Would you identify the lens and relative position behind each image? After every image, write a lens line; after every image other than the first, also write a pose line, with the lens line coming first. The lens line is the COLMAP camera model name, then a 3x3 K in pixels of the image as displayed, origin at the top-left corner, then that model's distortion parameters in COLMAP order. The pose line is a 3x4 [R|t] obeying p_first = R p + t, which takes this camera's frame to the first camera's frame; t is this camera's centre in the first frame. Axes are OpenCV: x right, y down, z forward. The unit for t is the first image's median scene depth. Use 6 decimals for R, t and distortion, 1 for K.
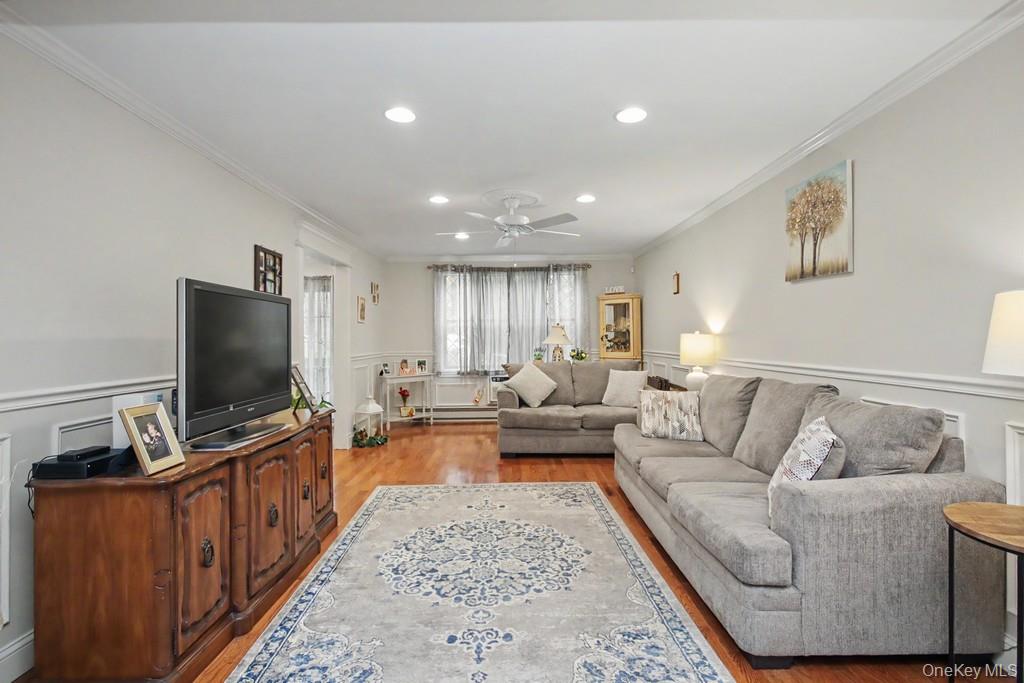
lens RADIAL K [[483.4, 0, 508.4], [0, 483.4, 334.3], [0, 0, 1]] dist [0.001772, 0.000822]
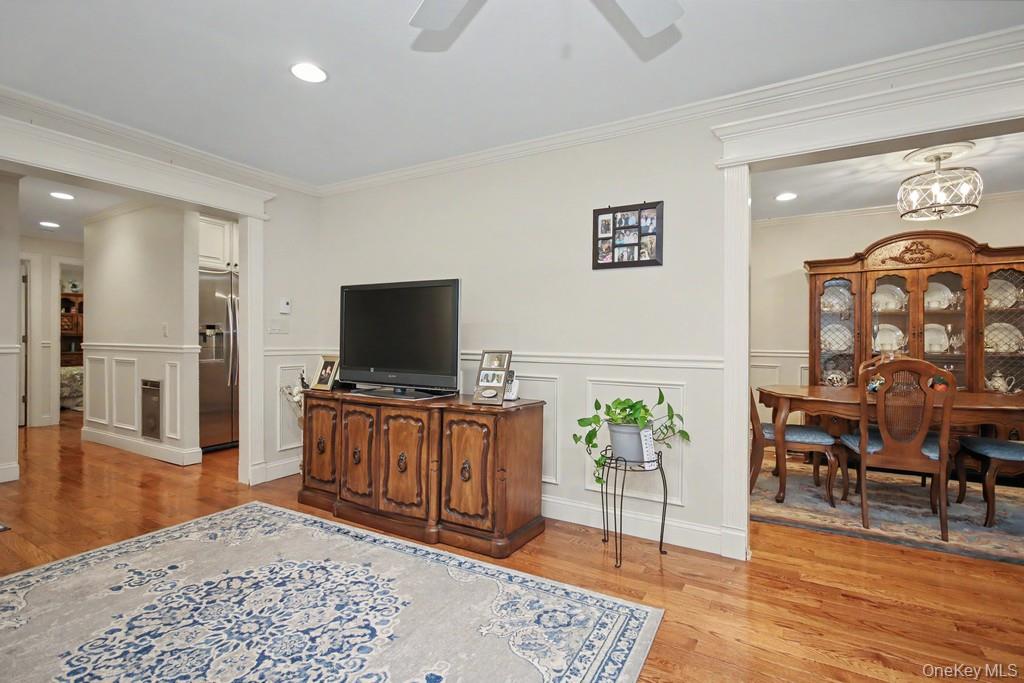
lens RADIAL K [[483.4, 0, 522.6], [0, 483.4, 338.7], [0, 0, 1]] dist [0.001772, 0.000822]
pose [[-0.492540, 0.012672, -0.870198, 0.304562], [0.004978, 0.999919, 0.011744, 0.032076], [0.870276, 0.001452, -0.492563, 1.444338]]
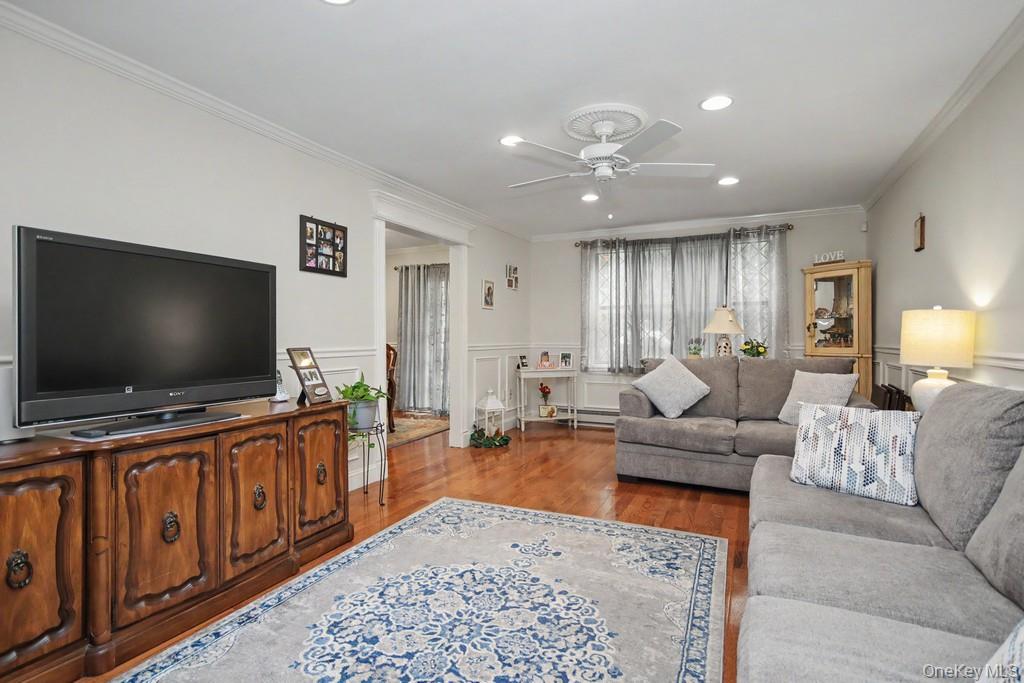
lens RADIAL K [[498.4, 0, 514.2], [0, 498.4, 341.2], [0, 0, 1]] dist [0.004655, 0.001707]
pose [[0.904485, 0.011539, -0.426349, 0.264692], [-0.003482, 0.999800, 0.019672, 0.034626], [0.426491, -0.016309, 0.904345, 0.354854]]
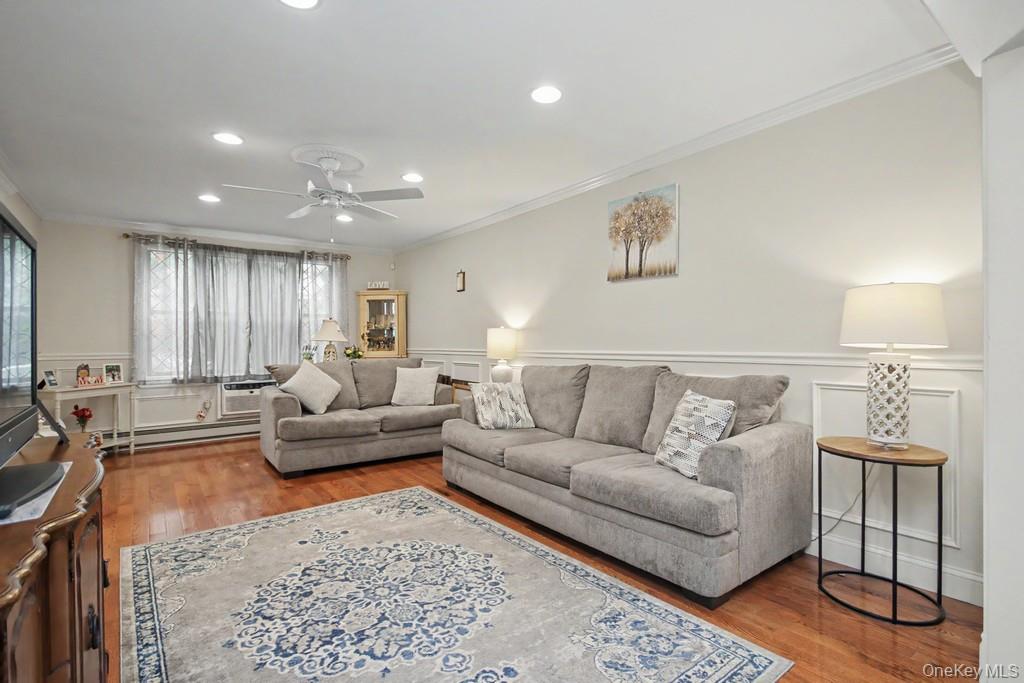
lens RADIAL K [[483.4, 0, 501.7], [0, 483.4, 339.2], [0, 0, 1]] dist [0.001772, 0.000822]
pose [[0.809282, 0.007368, 0.587374, -0.310137], [-0.005322, 0.999972, -0.005210, 0.037937], [-0.587397, 0.001091, 0.809299, 0.208750]]
